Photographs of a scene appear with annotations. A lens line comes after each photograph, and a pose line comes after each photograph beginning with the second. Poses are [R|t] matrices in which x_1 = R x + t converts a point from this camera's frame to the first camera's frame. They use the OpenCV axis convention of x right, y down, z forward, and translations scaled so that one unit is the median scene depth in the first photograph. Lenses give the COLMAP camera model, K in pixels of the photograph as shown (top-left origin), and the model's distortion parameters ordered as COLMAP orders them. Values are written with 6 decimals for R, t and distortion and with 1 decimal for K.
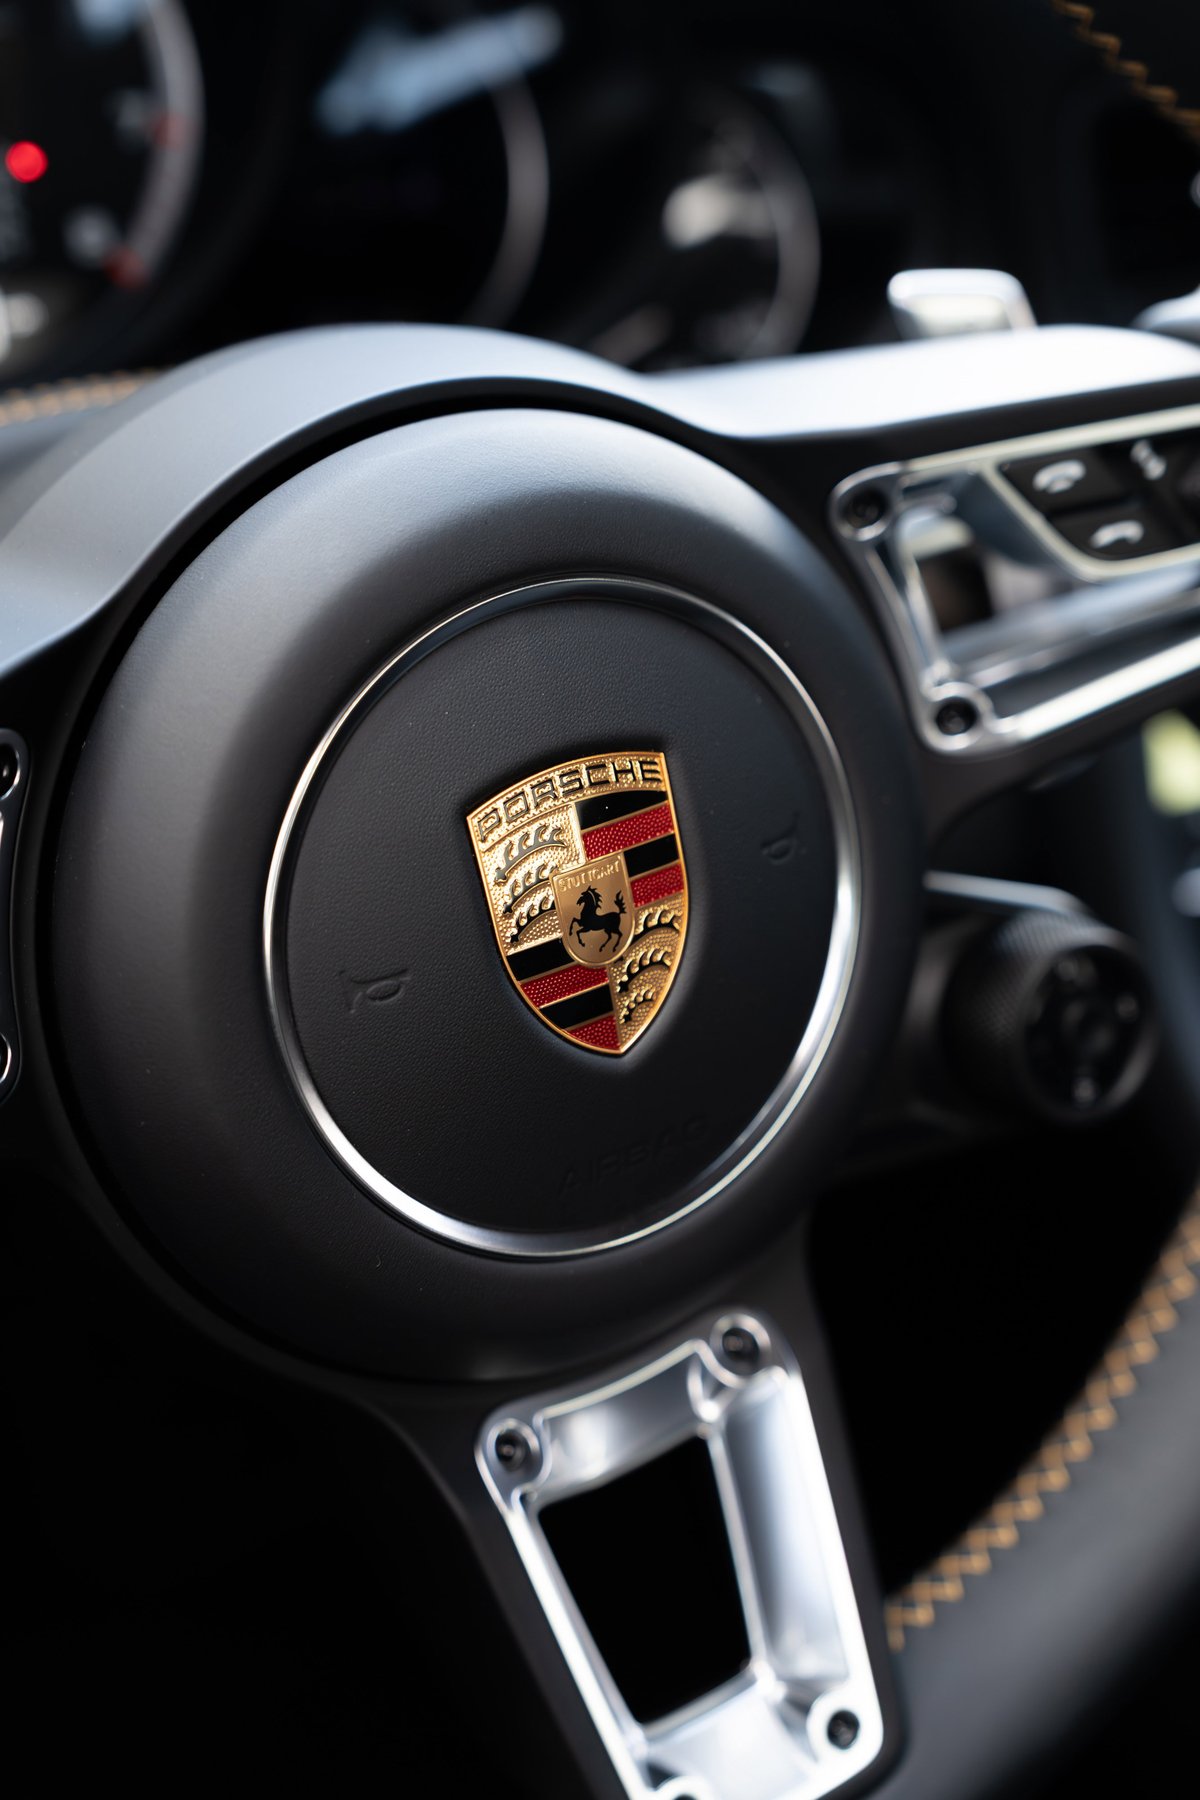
lens RADIAL K [[3402.4, 0, 600.0], [0, 3402.4, 900.0], [0, 0, 1]] dist [0.004553, 0.001935]
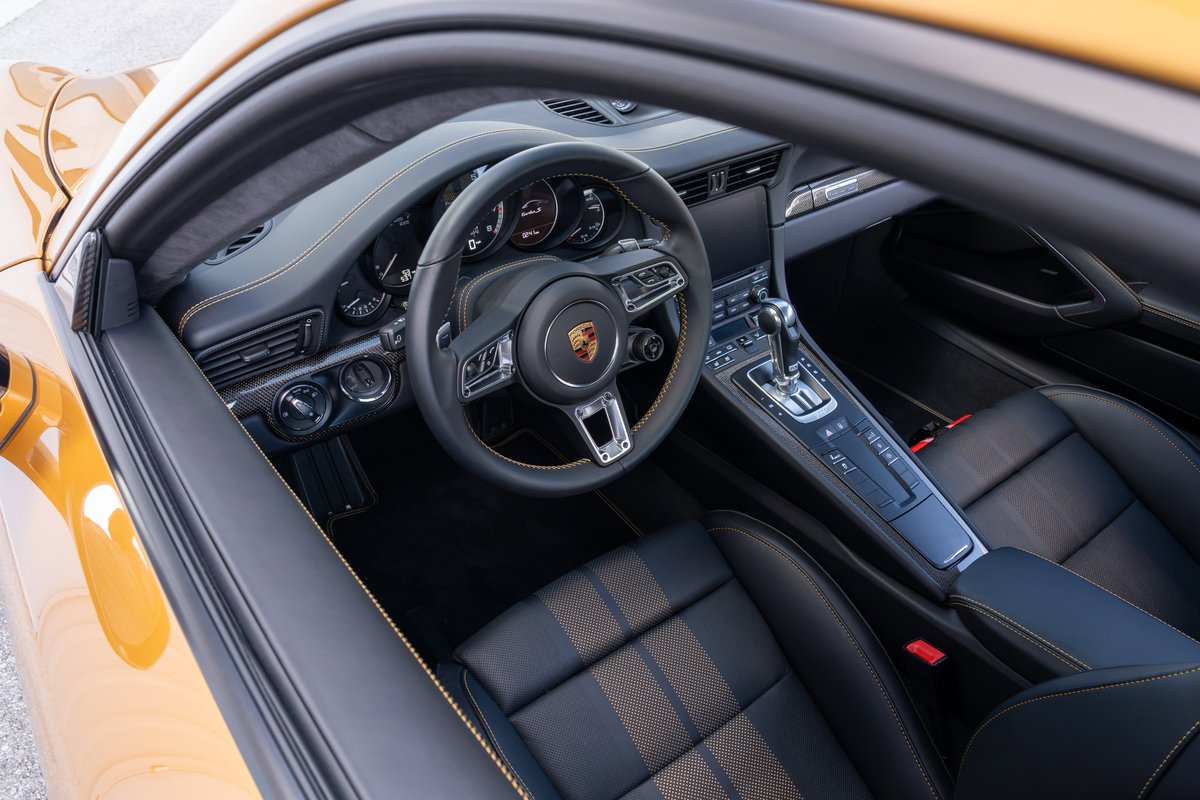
lens RADIAL K [[934.8, 0, 600.0], [0, 934.8, 400.0], [0, 0, 1]] dist [-0.003778, -0.000607]
pose [[0.995731, -0.086768, 0.031466, -0.041340], [0.081940, 0.987948, 0.131319, -0.131676], [-0.042481, -0.128180, 0.990841, -1.034871]]
